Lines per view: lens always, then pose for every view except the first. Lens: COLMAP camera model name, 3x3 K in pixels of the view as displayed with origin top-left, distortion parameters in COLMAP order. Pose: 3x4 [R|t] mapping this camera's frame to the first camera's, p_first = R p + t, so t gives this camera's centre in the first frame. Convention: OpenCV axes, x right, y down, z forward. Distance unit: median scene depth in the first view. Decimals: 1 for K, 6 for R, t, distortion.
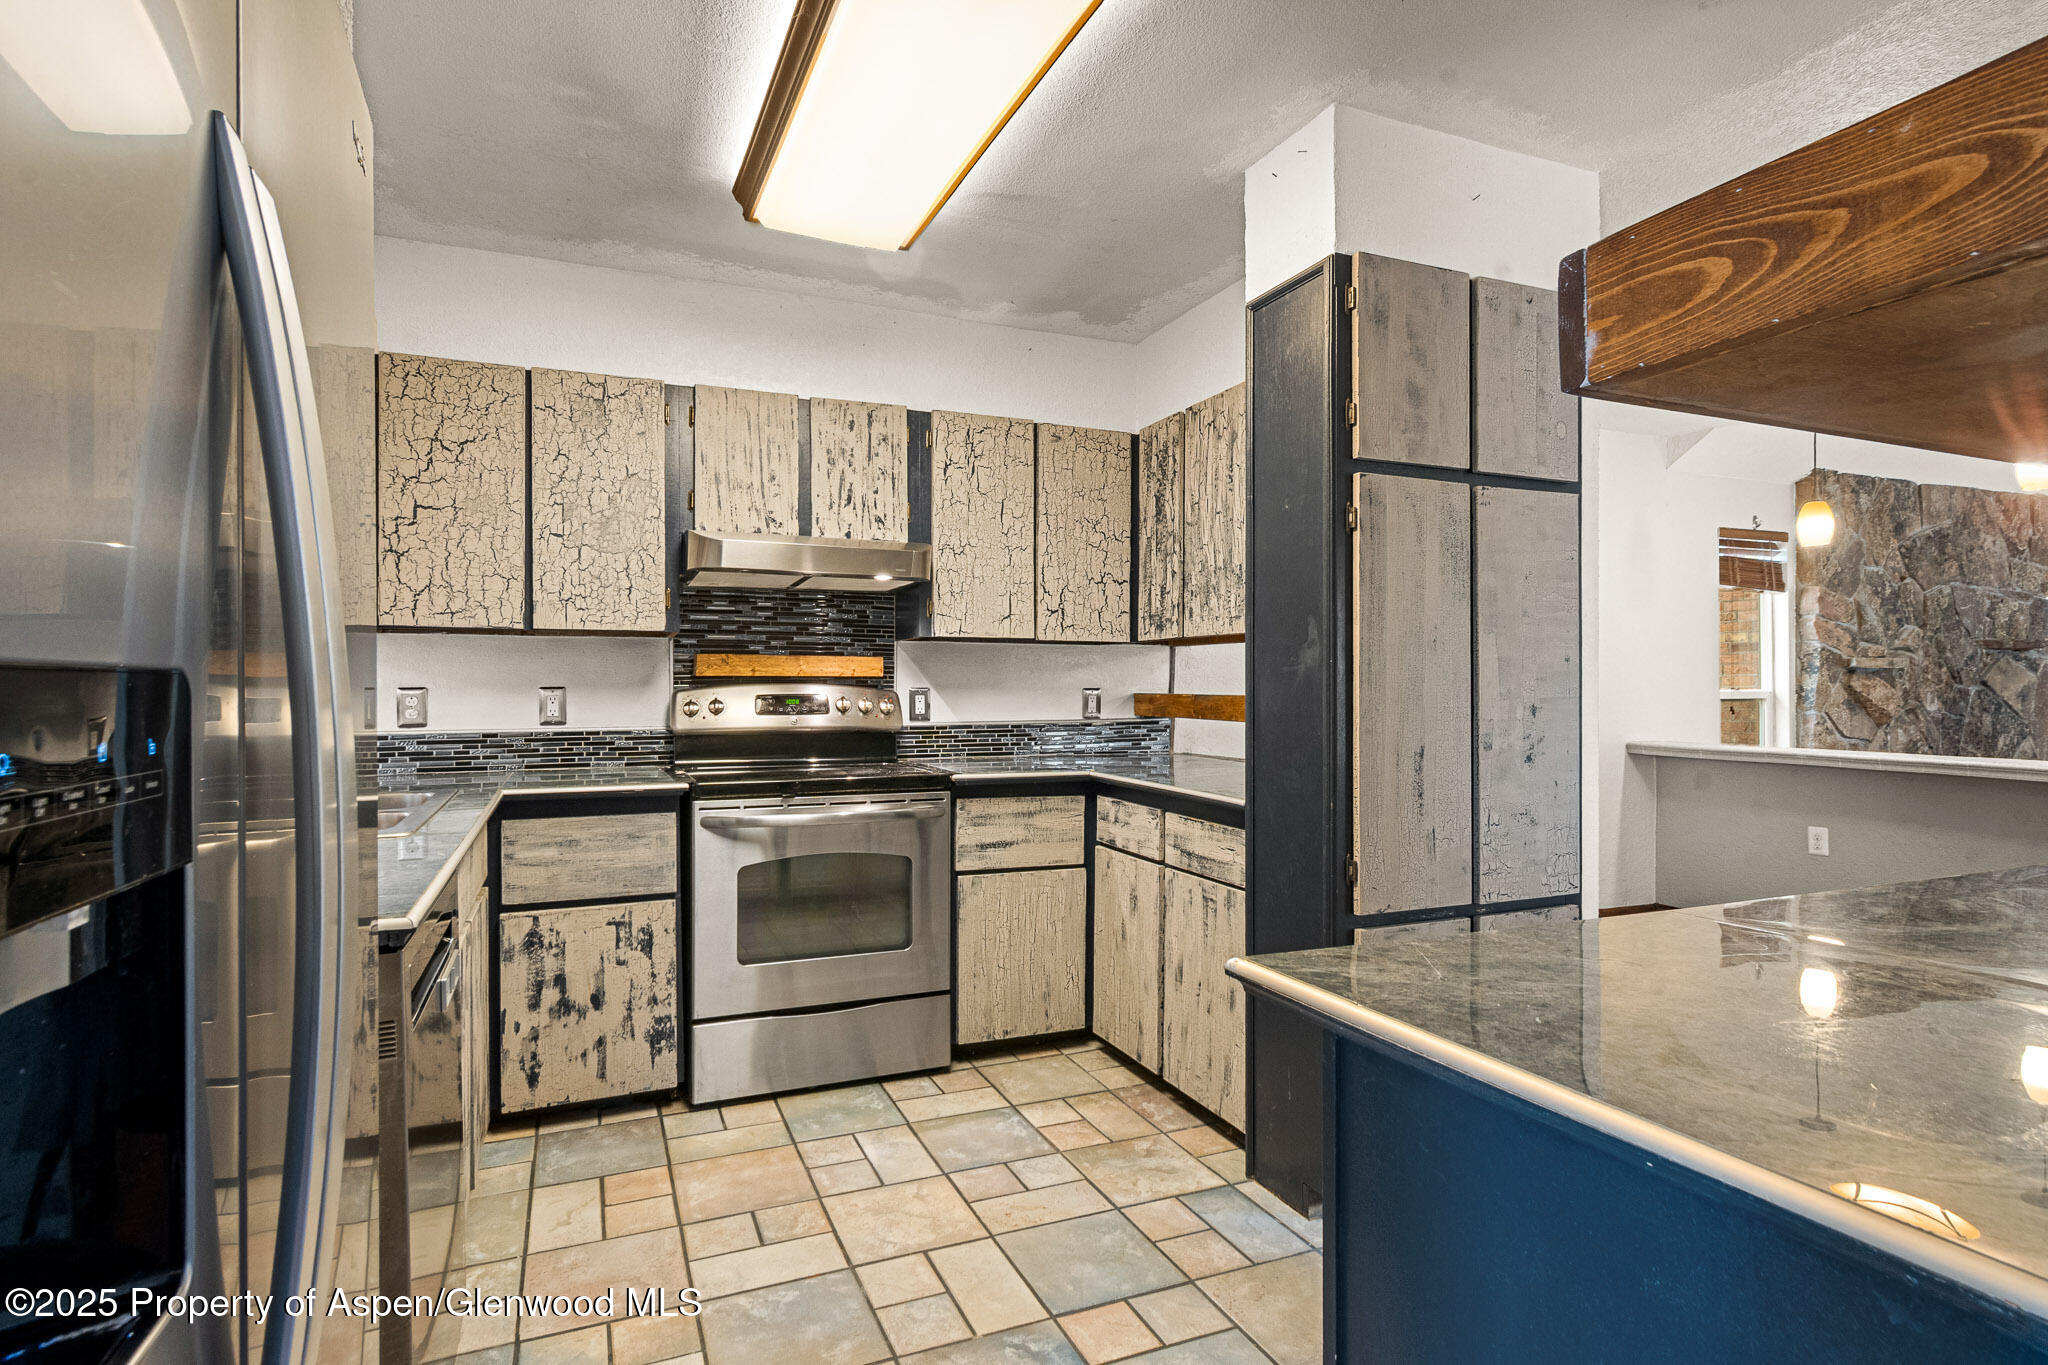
lens RADIAL K [[1027.8, 0, 1008.8], [0, 1027.8, 685.8], [0, 0, 1]] dist [0.008794, -0.004031]
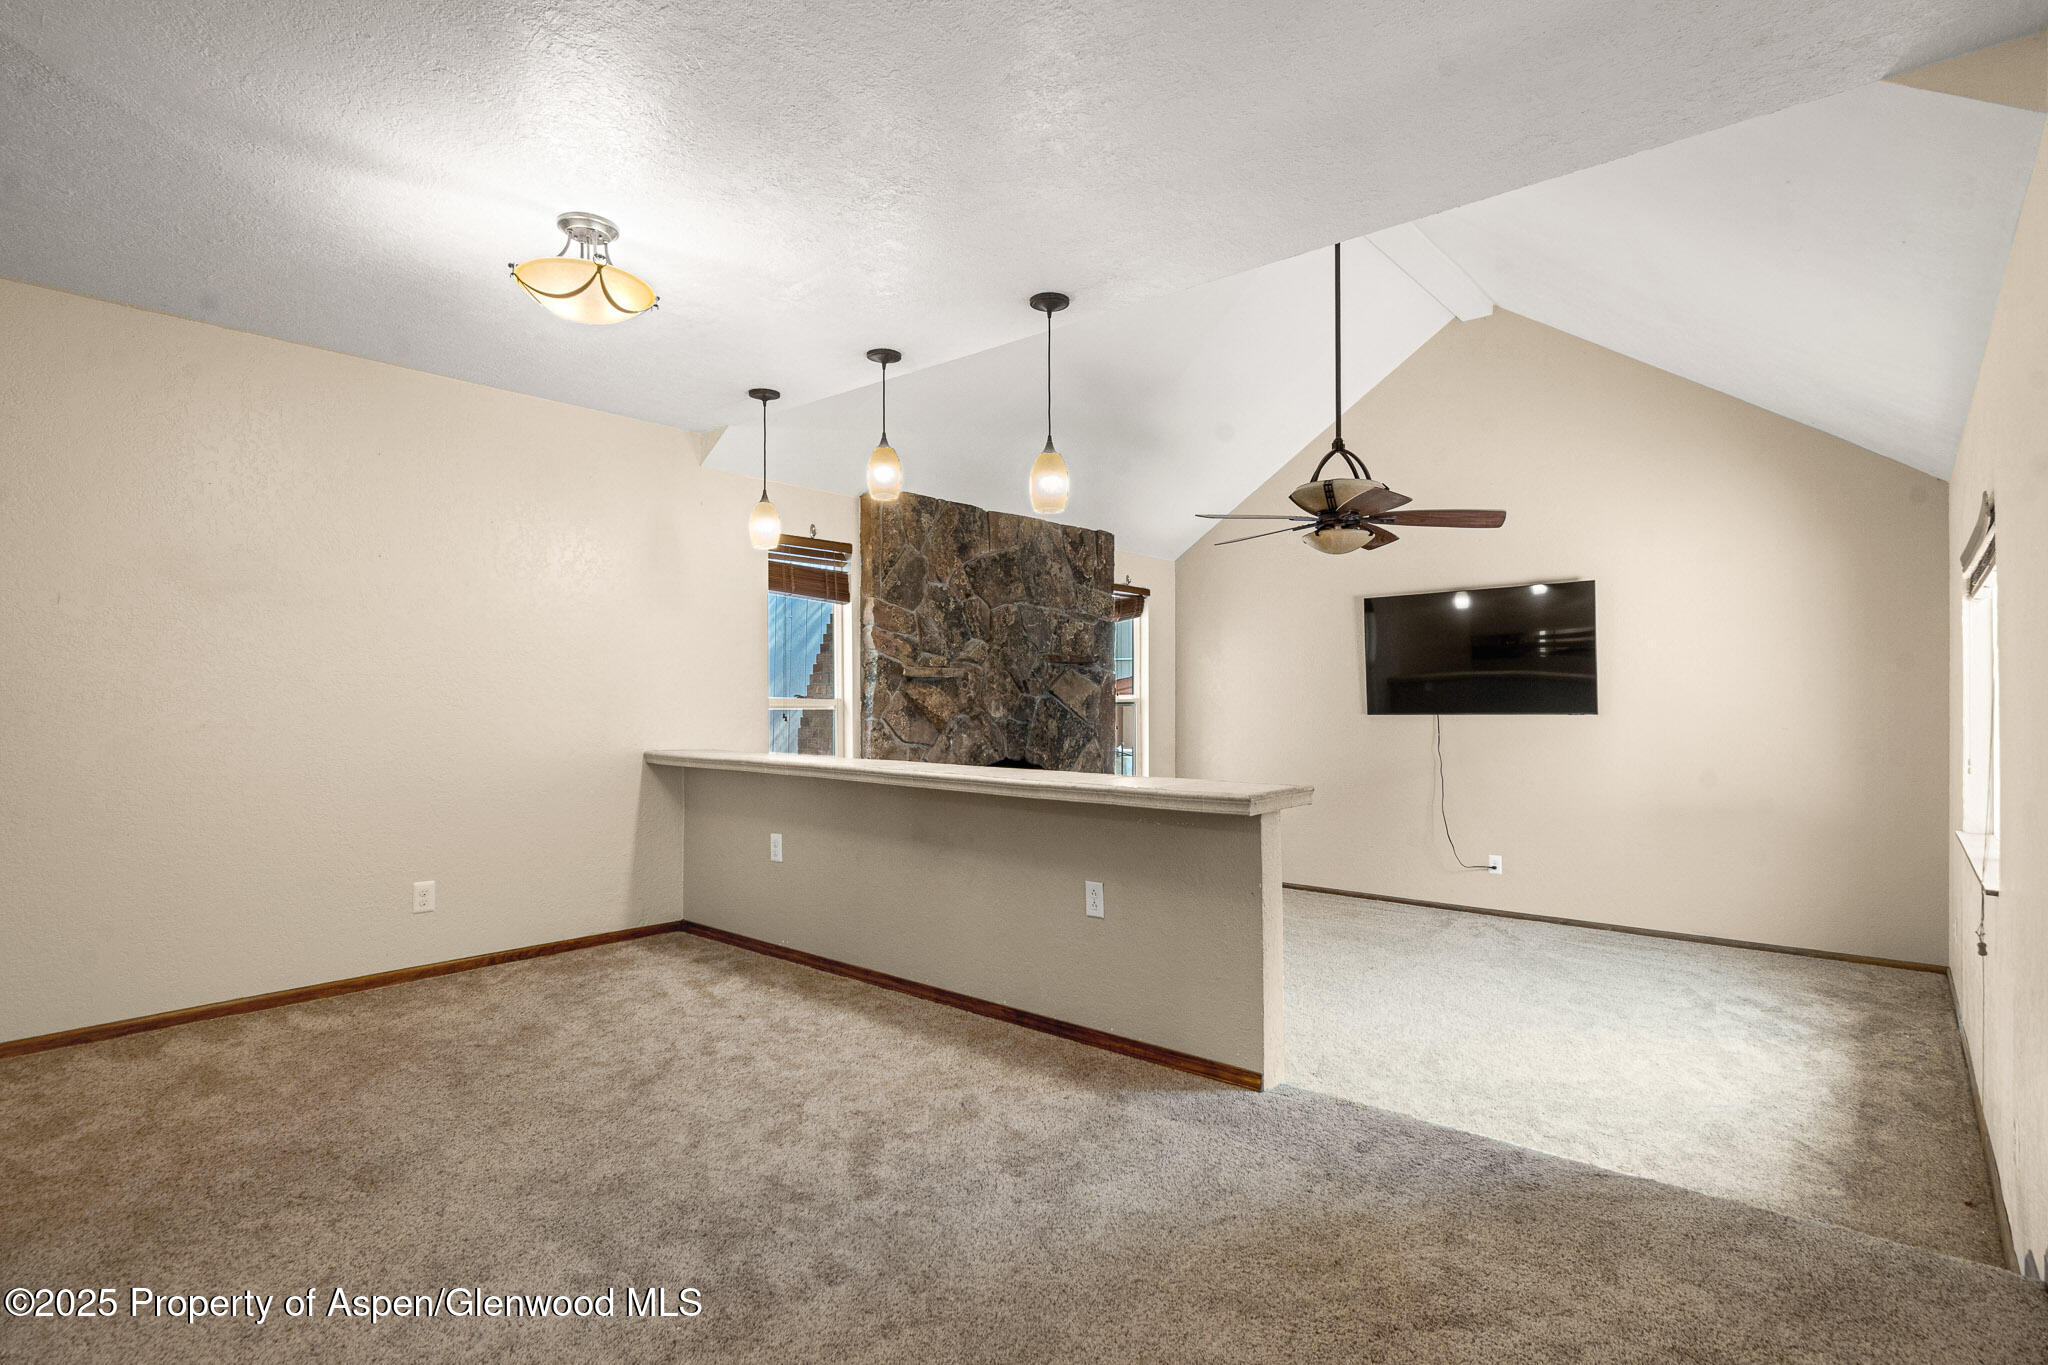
lens RADIAL K [[1027.8, 0, 1023.6], [0, 1027.8, 697.6], [0, 0, 1]] dist [0.008794, -0.004031]
pose [[0.889115, 0.002205, 0.457678, 0.808066], [0.000202, 0.999986, -0.005210, 0.017436], [-0.457683, 0.004725, 0.889103, 0.024381]]
